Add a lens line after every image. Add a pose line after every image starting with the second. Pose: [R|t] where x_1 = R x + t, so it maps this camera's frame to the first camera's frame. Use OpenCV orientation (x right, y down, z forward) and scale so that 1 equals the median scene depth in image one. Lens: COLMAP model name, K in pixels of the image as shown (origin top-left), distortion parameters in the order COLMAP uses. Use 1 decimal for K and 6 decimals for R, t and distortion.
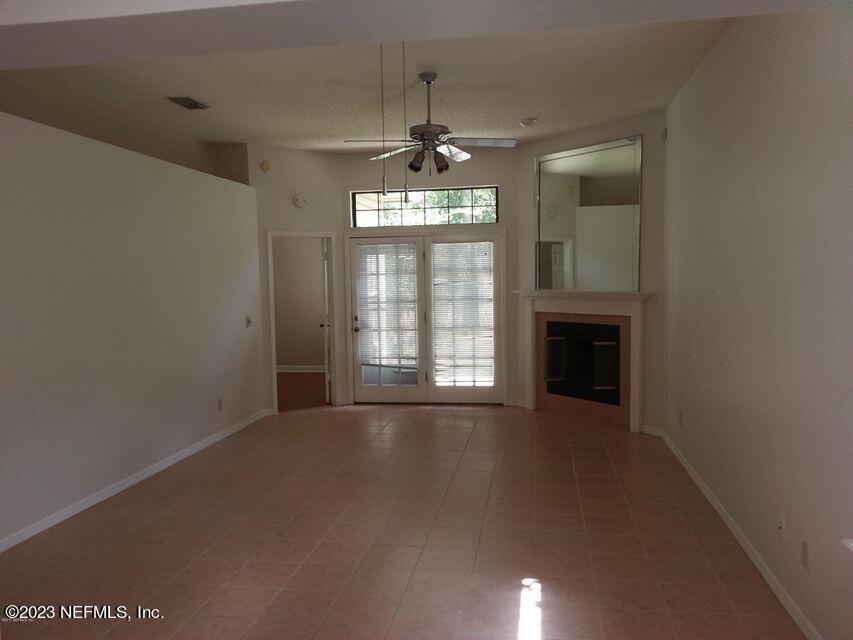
lens RADIAL K [[707.0, 0, 420.4], [0, 707.0, 326.3], [0, 0, 1]] dist [0.089787, -0.107390]
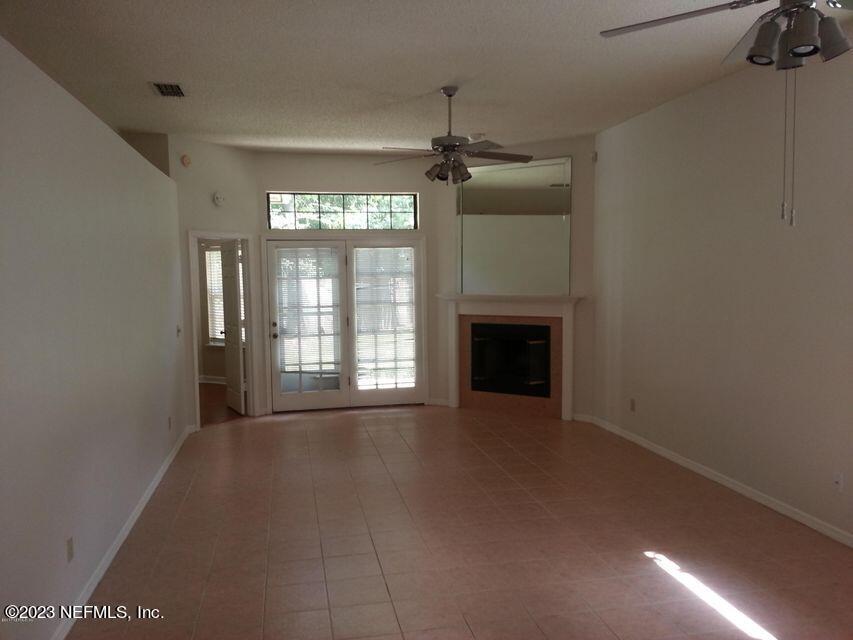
lens RADIAL K [[707.0, 0, 430.5], [0, 707.0, 322.7], [0, 0, 1]] dist [0.089787, -0.107390]
pose [[0.929973, -0.020416, 0.367060, -0.255443], [0.022950, 0.999733, -0.002540, -0.006329], [-0.366910, 0.010786, 0.930194, 0.031372]]
